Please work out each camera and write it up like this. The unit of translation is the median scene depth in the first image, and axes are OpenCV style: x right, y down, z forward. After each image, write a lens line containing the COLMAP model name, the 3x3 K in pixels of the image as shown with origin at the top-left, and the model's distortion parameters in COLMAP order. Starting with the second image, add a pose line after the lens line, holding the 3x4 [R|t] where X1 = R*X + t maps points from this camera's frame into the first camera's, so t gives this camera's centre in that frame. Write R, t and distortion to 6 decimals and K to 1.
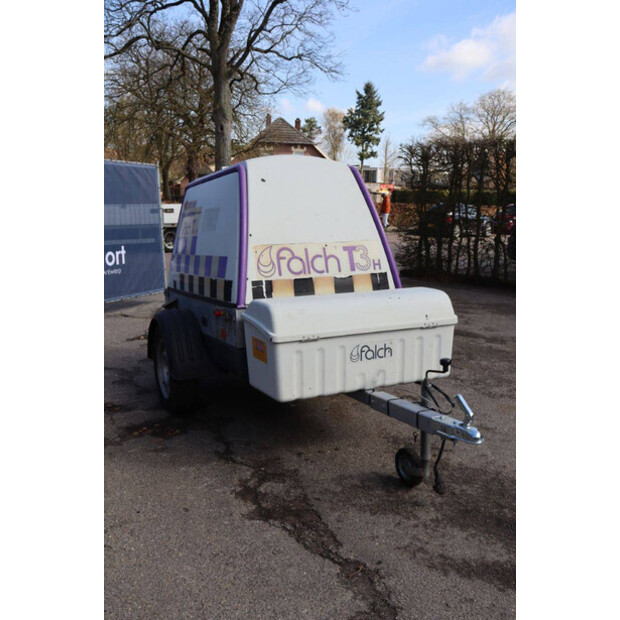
lens RADIAL K [[630.4, 0, 313.2], [0, 630.4, 312.2], [0, 0, 1]] dist [-0.071898, 0.000000]
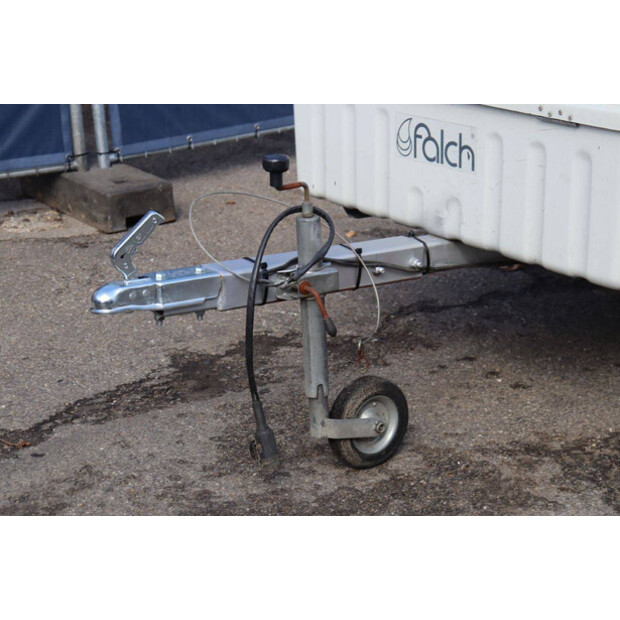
lens RADIAL K [[1455.2, 0, 309.6], [0, 1455.2, 310.5], [0, 0, 1]] dist [0.332901, 0.000000]
pose [[0.172264, 0.305201, -0.936577, 0.966245], [-0.158338, 0.947007, 0.279477, -0.085112], [0.972242, 0.100152, 0.211460, 0.693858]]
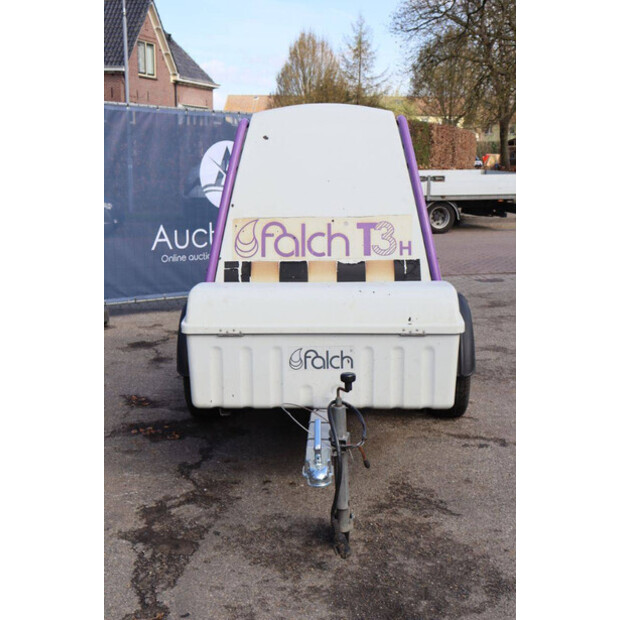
lens RADIAL K [[842.9, 0, 306.8], [0, 842.9, 311.5], [0, 0, 1]] dist [0.061330, 0.000000]
pose [[0.879815, 0.071796, -0.469862, 0.529730], [-0.074663, 0.997130, 0.012556, -0.005988], [0.469415, 0.024034, 0.882651, 0.080189]]
